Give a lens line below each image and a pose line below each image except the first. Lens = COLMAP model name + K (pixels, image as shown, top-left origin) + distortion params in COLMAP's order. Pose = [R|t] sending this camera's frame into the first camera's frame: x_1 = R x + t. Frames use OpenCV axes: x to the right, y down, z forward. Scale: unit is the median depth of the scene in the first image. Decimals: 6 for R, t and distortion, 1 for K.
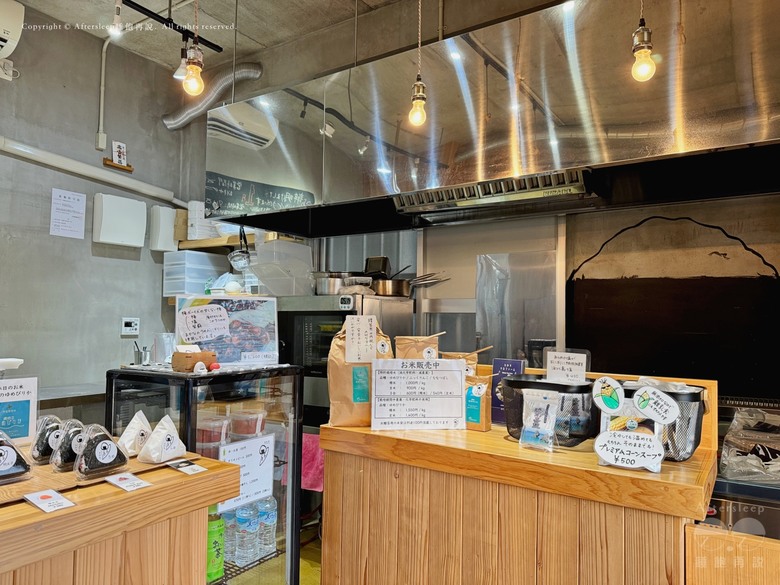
lens RADIAL K [[550.1, 0, 392.1], [0, 550.1, 290.8], [0, 0, 1]] dist [0.000672, -0.010227]
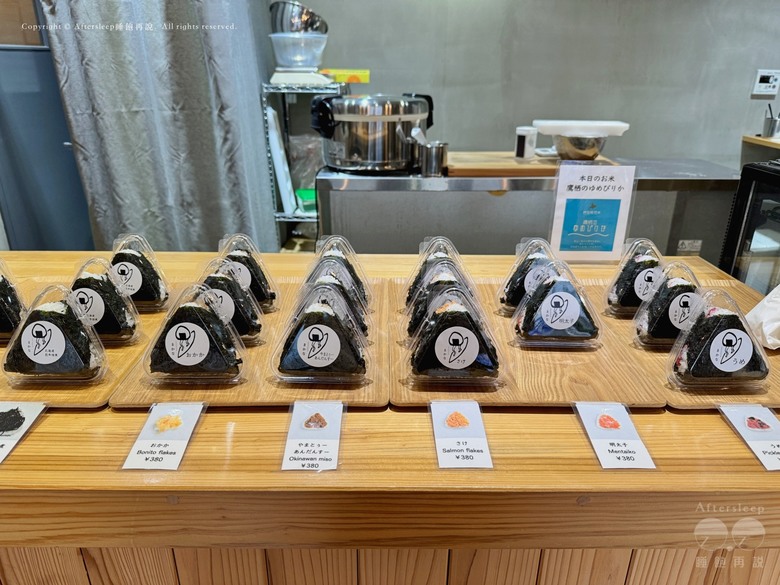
lens RADIAL K [[550.1, 0, 393.3], [0, 550.1, 294.1], [0, 0, 1]] dist [0.000672, -0.010227]
pose [[0.549512, 0.315619, -0.773577, -0.232396], [0.040699, 0.914689, 0.402104, 0.020607], [0.834494, -0.252445, 0.489788, 0.371319]]
